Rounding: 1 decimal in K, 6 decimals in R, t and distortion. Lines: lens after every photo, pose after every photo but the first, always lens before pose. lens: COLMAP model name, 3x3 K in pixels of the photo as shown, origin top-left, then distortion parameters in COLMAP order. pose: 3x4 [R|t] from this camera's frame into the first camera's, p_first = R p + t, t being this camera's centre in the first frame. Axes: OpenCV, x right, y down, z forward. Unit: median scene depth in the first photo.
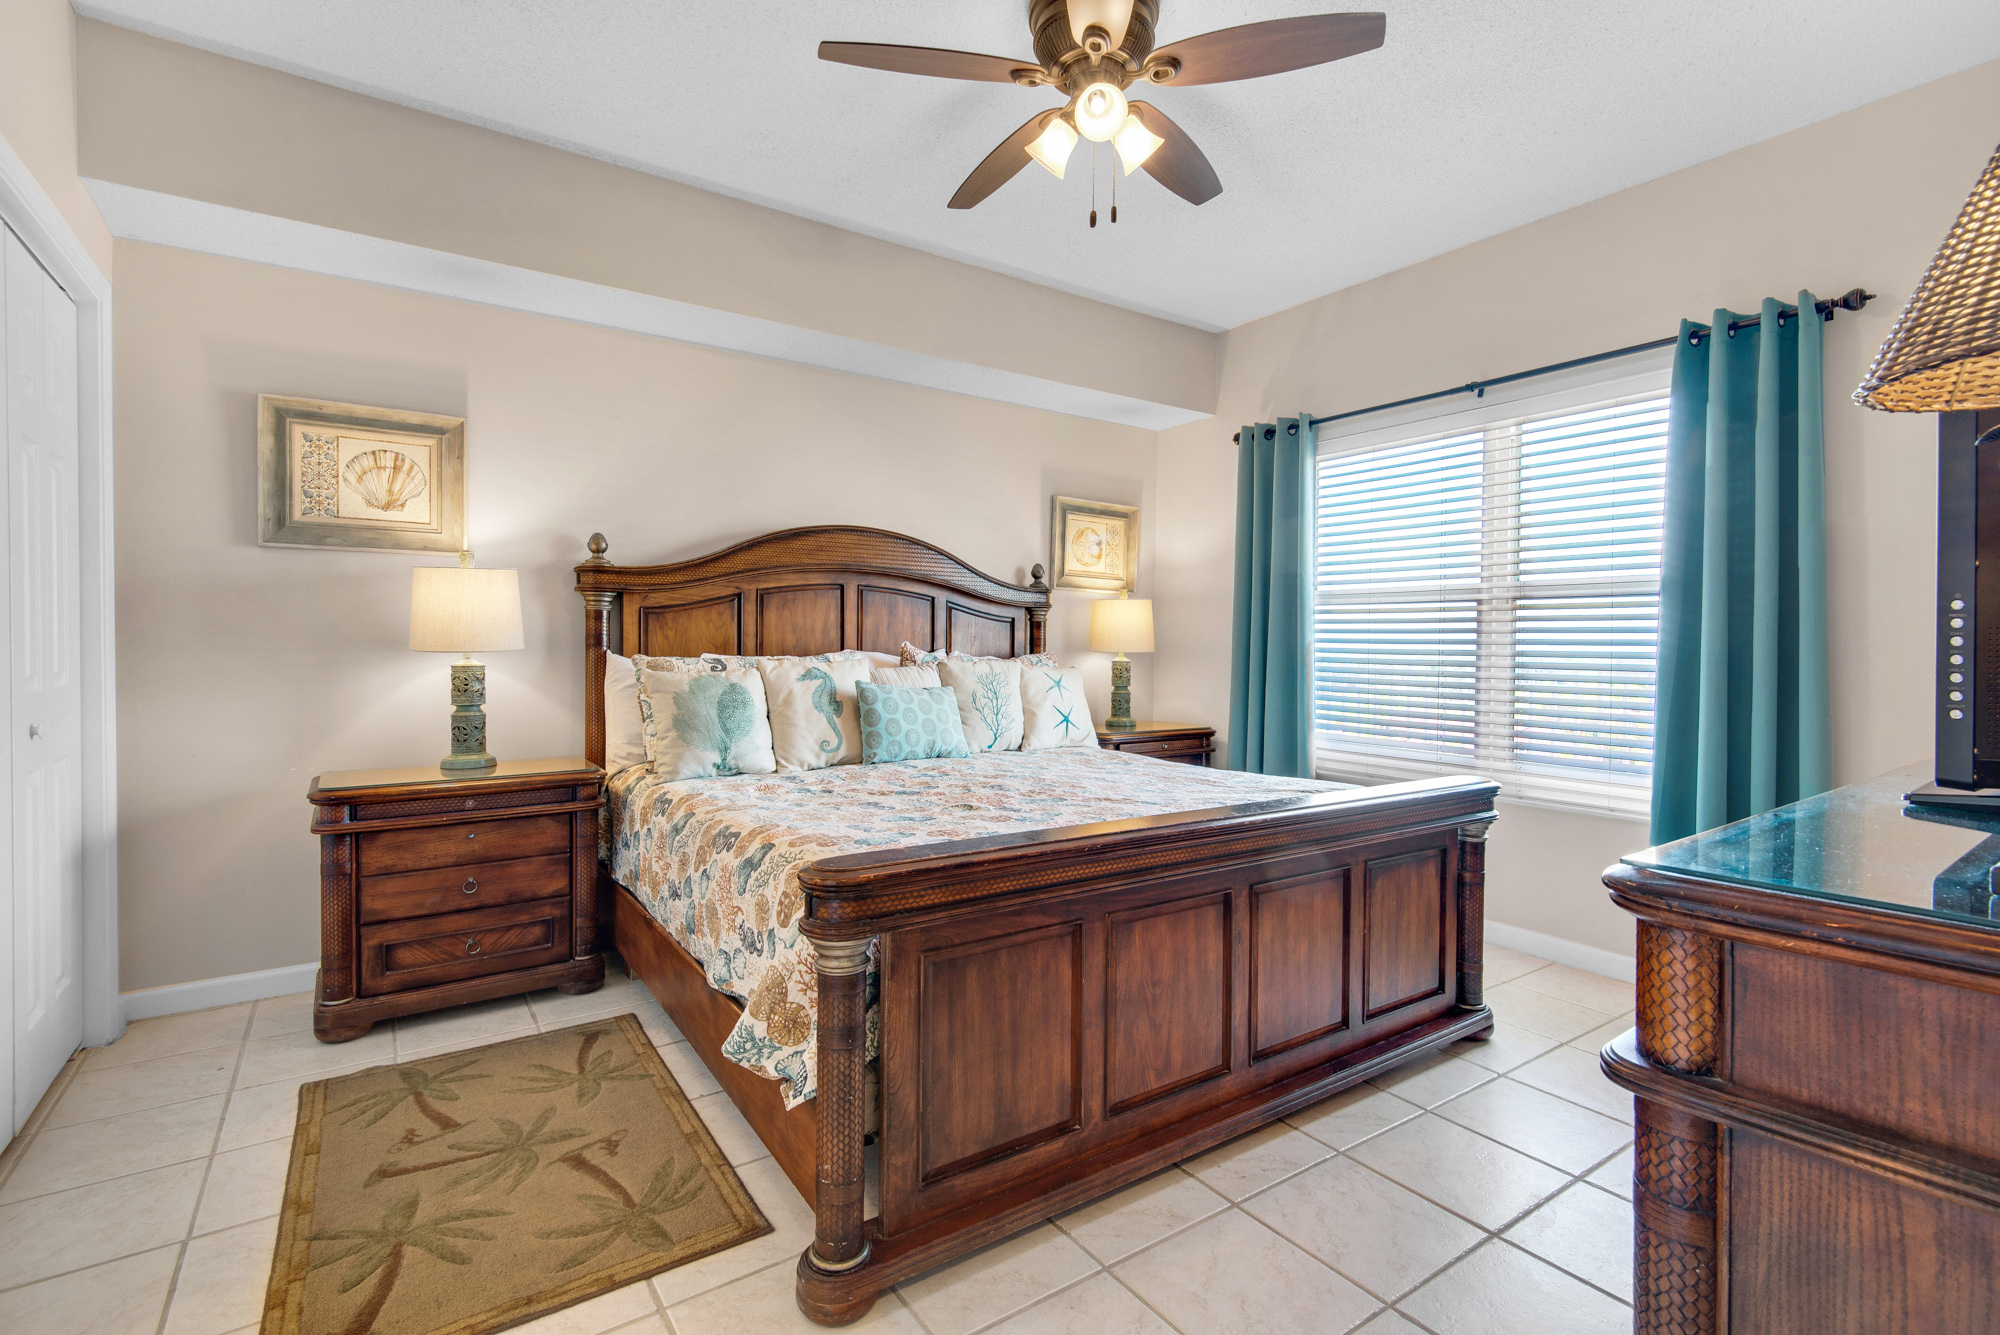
lens RADIAL K [[925.1, 0, 1000.0], [0, 925.1, 667.5], [0, 0, 1]] dist [-0.038541, -0.000126]
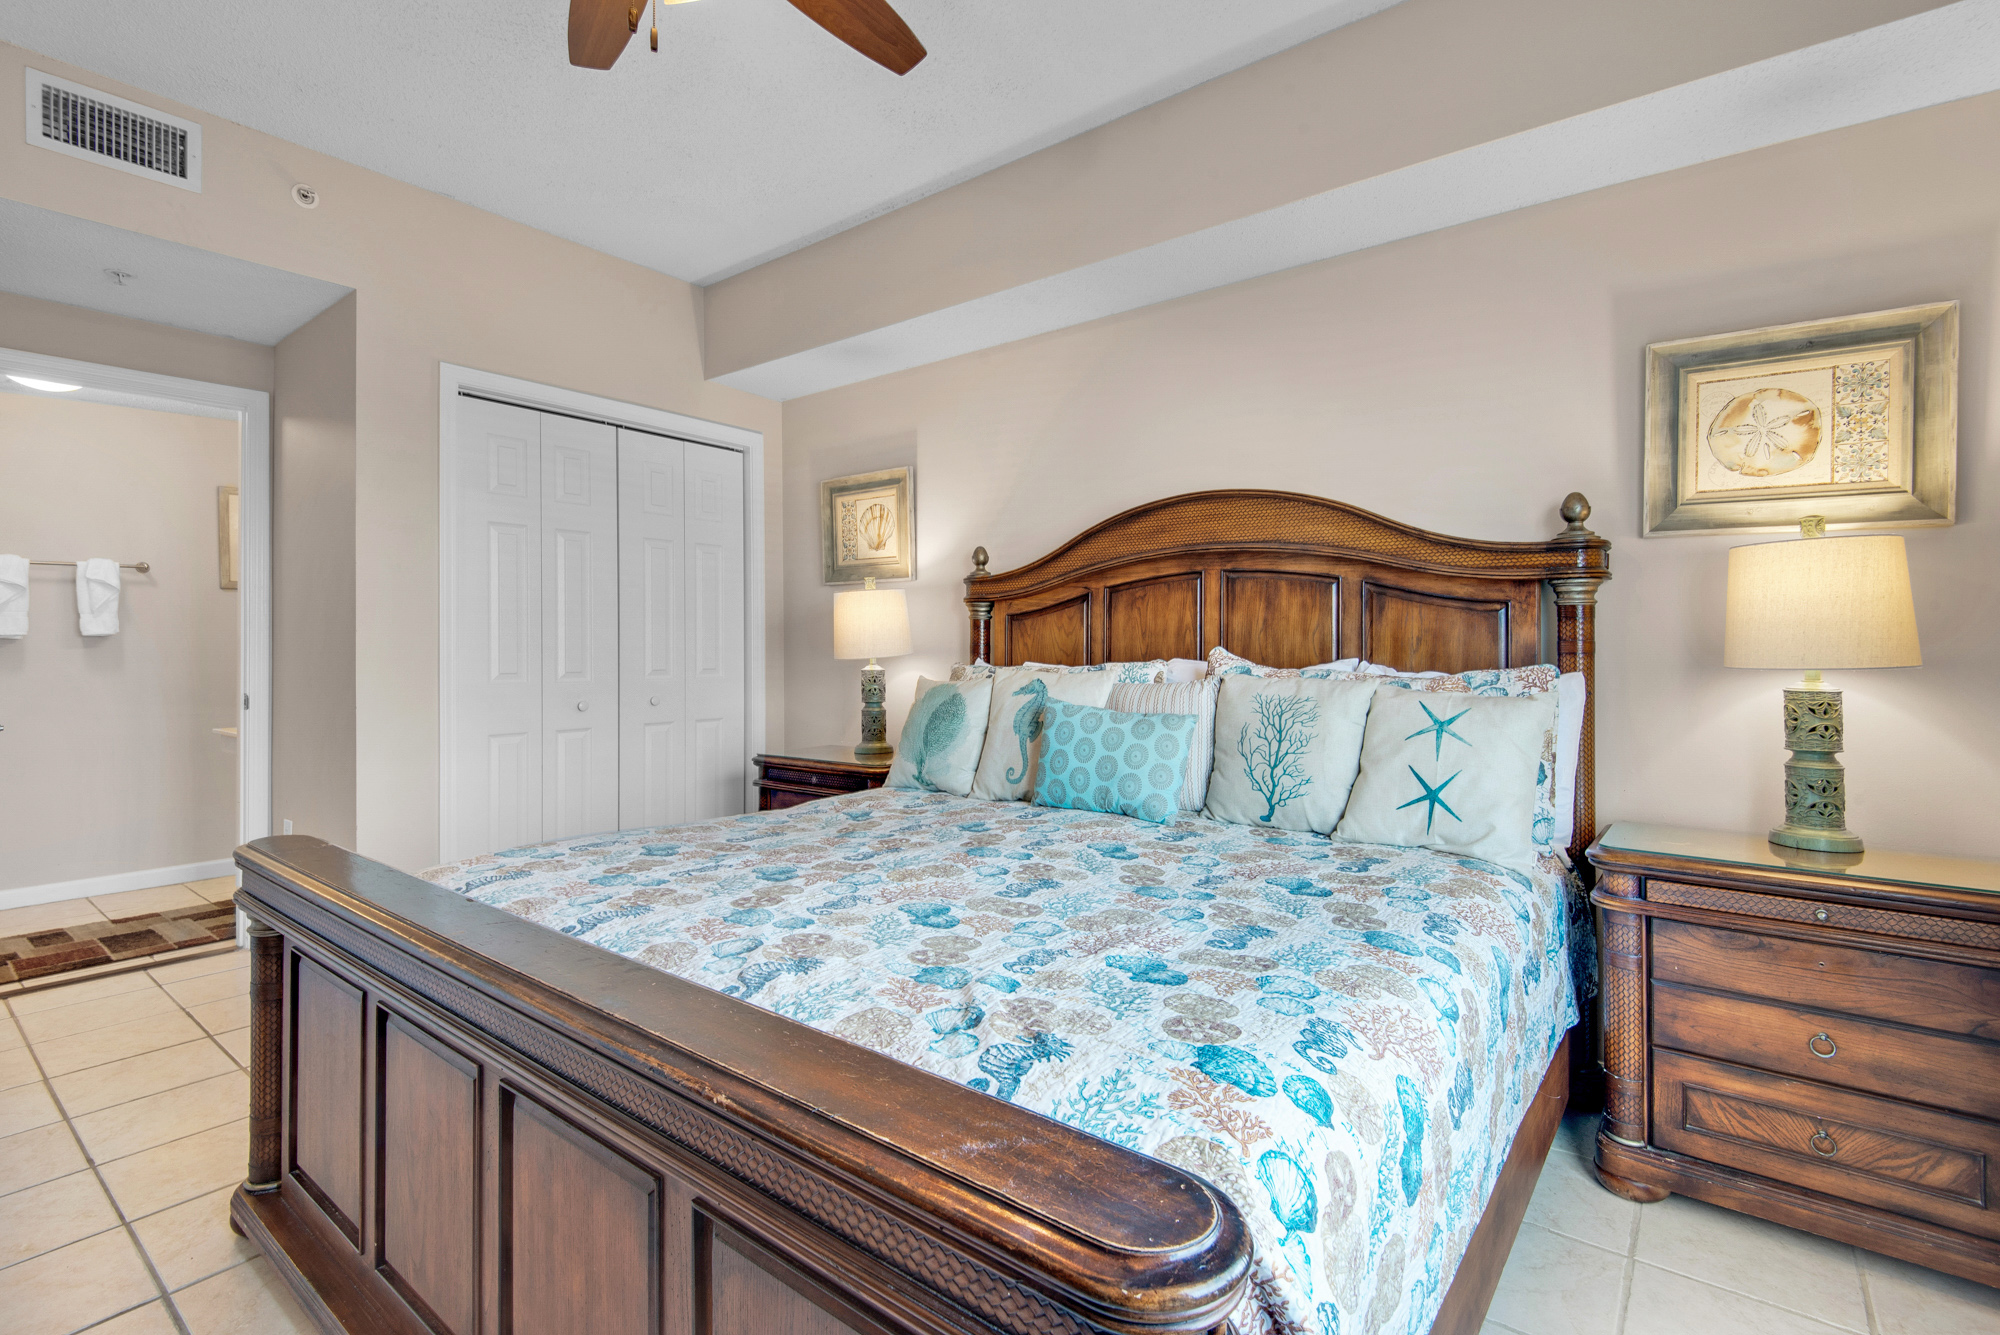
lens RADIAL K [[925.1, 0, 1000.0], [0, 925.1, 667.5], [0, 0, 1]] dist [-0.038541, -0.000126]
pose [[0.267030, 0.006886, -0.963664, 0.520894], [-0.028220, 0.999602, -0.000677, -0.008022], [0.963275, 0.027375, 0.267118, 0.668864]]
